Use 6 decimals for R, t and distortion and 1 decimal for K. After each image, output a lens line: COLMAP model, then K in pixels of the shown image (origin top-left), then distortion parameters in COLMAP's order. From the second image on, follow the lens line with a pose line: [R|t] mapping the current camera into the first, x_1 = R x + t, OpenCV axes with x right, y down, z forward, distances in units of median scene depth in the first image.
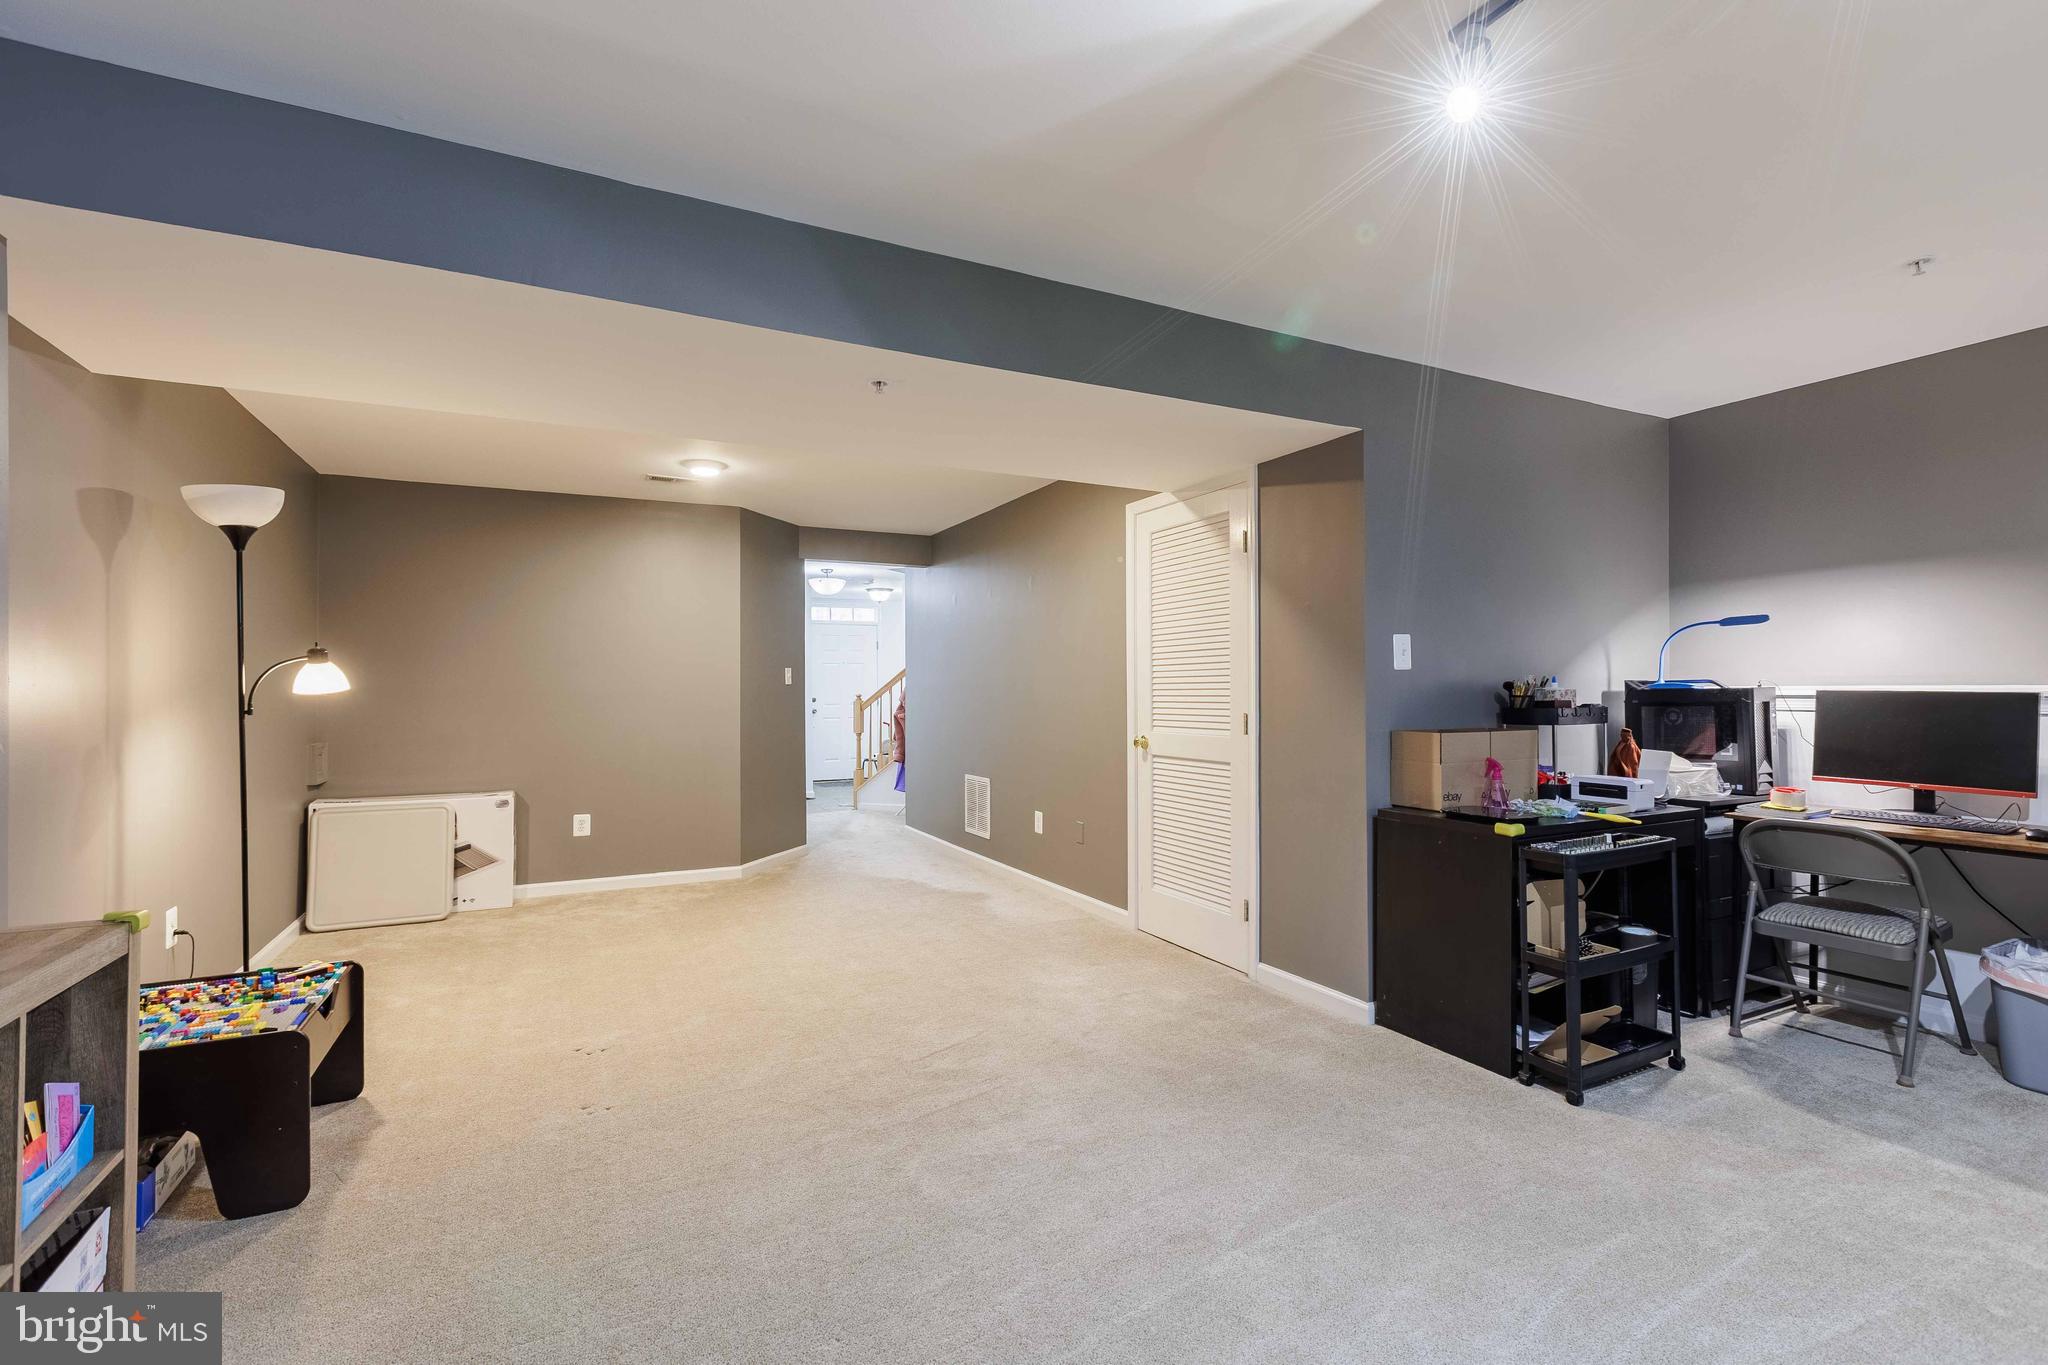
lens RADIAL K [[909.9, 0, 1022.7], [0, 909.9, 678.4], [0, 0, 1]] dist [-0.004206, 0.000026]
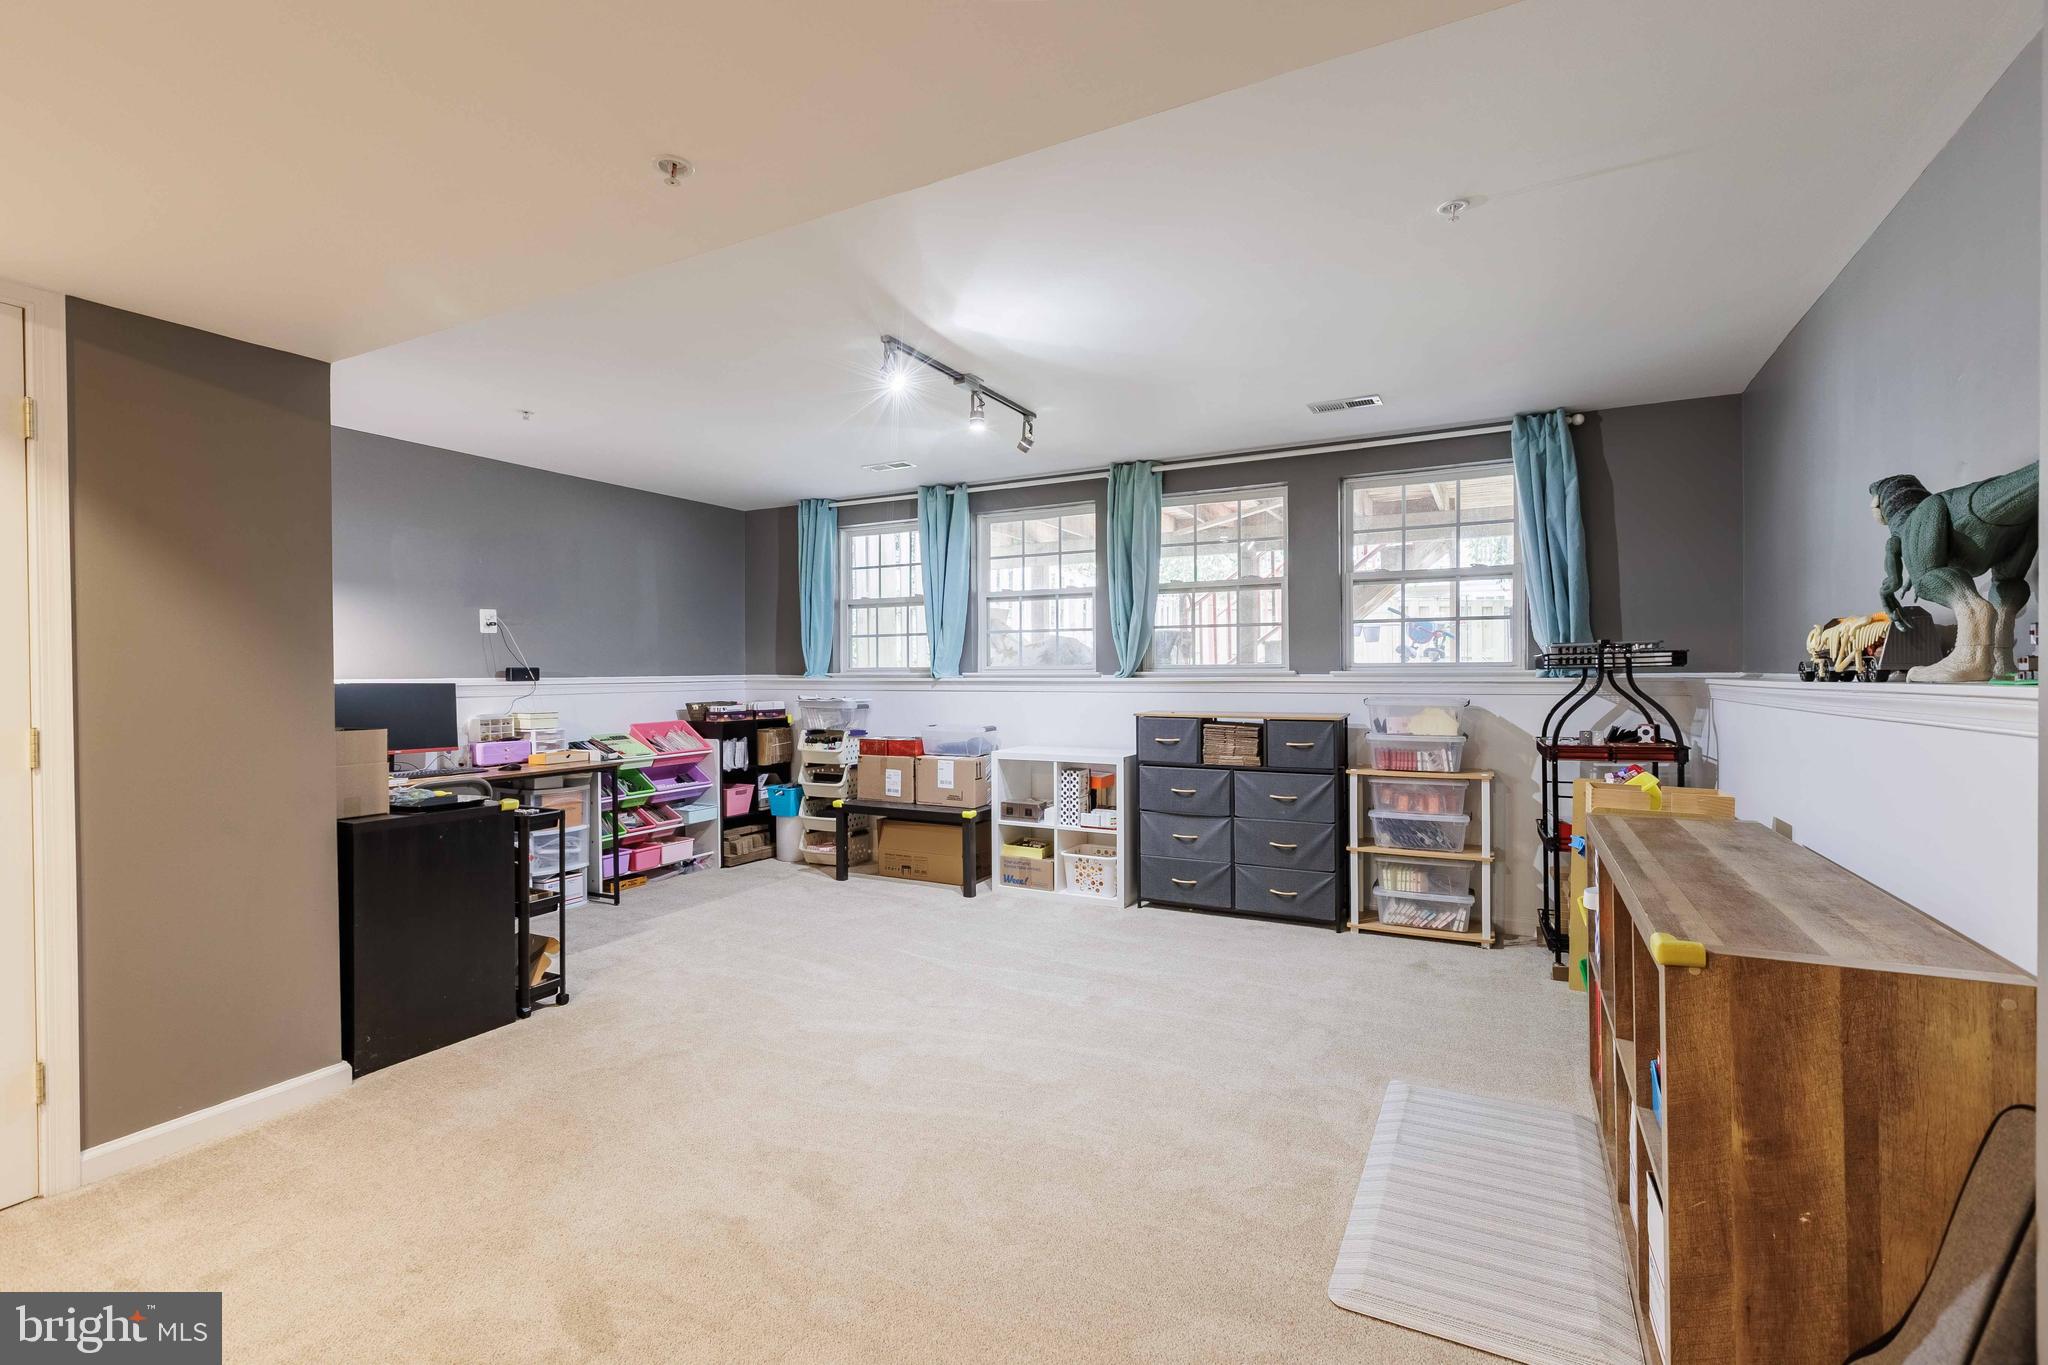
lens RADIAL K [[909.9, 0, 1022.7], [0, 909.9, 678.4], [0, 0, 1]] dist [-0.004206, 0.000026]
pose [[-0.578925, -0.001342, 0.815380, -0.406686], [-0.003677, 0.999993, -0.000965, 0.003703], [-0.815372, -0.003557, -0.578926, 0.605772]]
